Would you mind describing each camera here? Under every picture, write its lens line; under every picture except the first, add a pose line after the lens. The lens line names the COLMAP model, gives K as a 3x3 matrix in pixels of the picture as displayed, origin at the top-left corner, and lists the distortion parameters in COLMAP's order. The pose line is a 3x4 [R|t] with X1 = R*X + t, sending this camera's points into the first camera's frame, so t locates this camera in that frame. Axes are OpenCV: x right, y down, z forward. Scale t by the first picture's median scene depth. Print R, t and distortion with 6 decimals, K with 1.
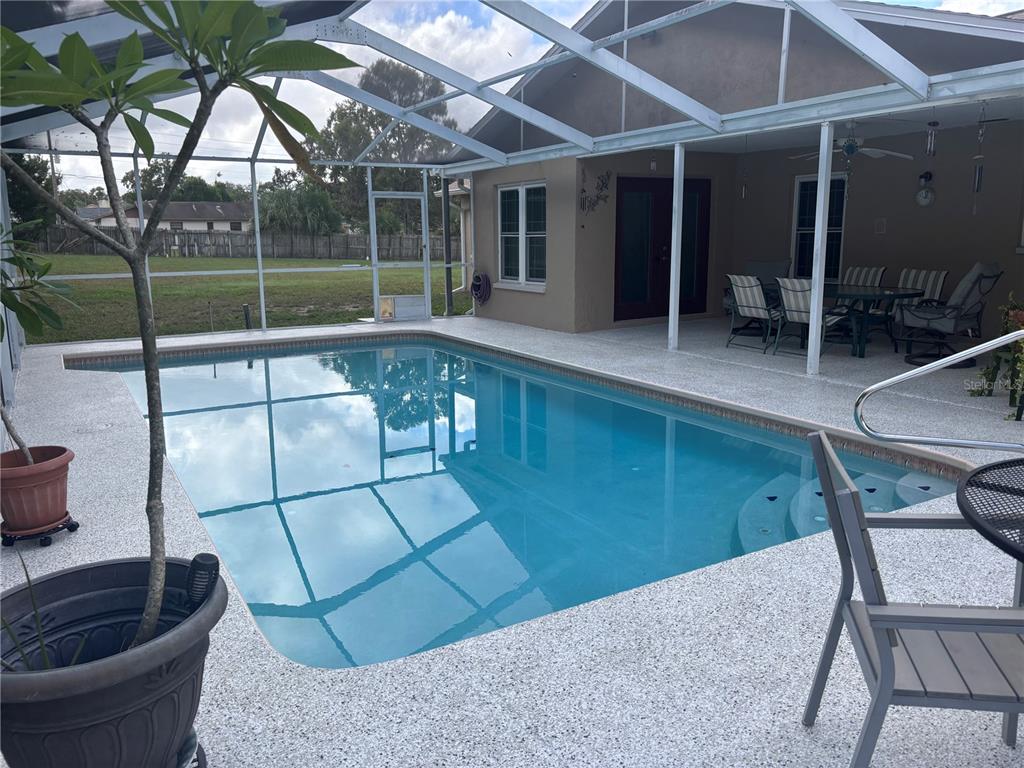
lens RADIAL K [[776.9, 0, 512.9], [0, 776.9, 387.4], [0, 0, 1]] dist [-0.003554, -0.009178]
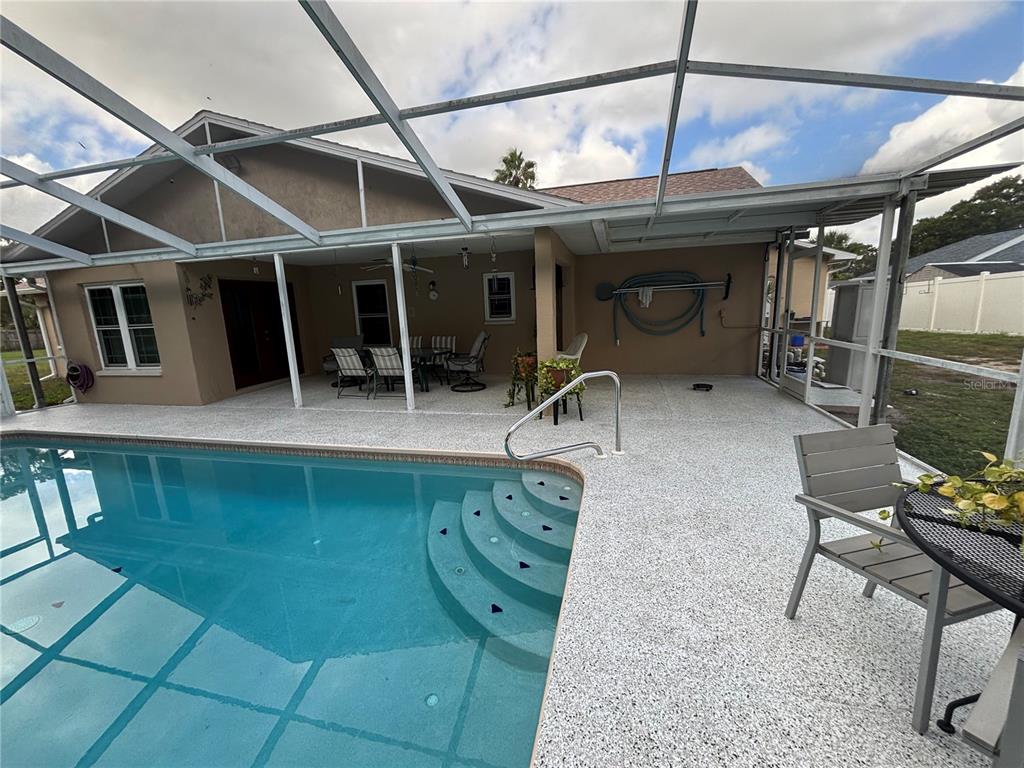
lens RADIAL K [[415.1, 0, 506.0], [0, 415.1, 387.4], [0, 0, 1]] dist [-0.000310, 0.001303]
pose [[0.708645, -0.148268, 0.689811, -0.027219], [0.168344, 0.984966, 0.038768, -0.043536], [-0.685188, 0.088653, 0.722951, 0.202905]]
